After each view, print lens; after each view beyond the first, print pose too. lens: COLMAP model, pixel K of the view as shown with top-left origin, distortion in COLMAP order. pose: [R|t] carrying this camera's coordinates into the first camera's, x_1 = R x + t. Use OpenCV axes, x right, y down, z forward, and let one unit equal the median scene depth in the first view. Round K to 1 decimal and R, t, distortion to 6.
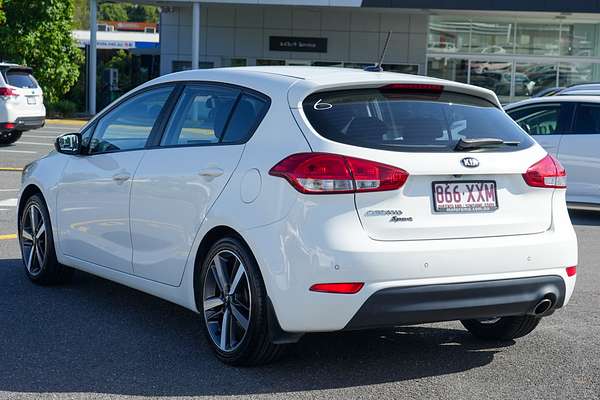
lens RADIAL K [[1245.7, 0, 300.0], [0, 1245.7, 200.0], [0, 0, 1]] dist [0.030311, 0.230724]
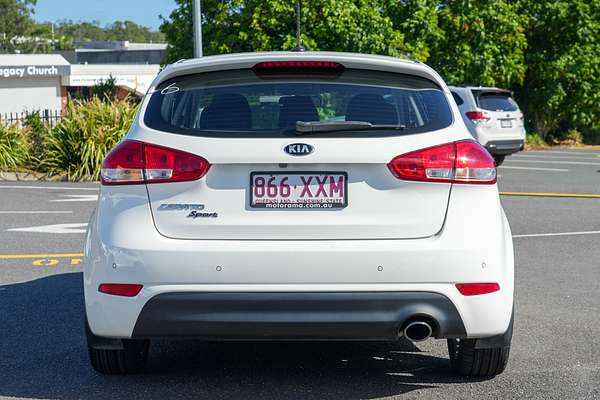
lens RADIAL K [[1245.7, 0, 300.0], [0, 1245.7, 200.0], [0, 0, 1]] dist [0.030311, 0.230724]
pose [[0.842225, 0.004804, -0.539104, 0.583197], [-0.021115, 0.999487, -0.024082, 0.023689], [0.538712, 0.031665, 0.841895, 0.297199]]
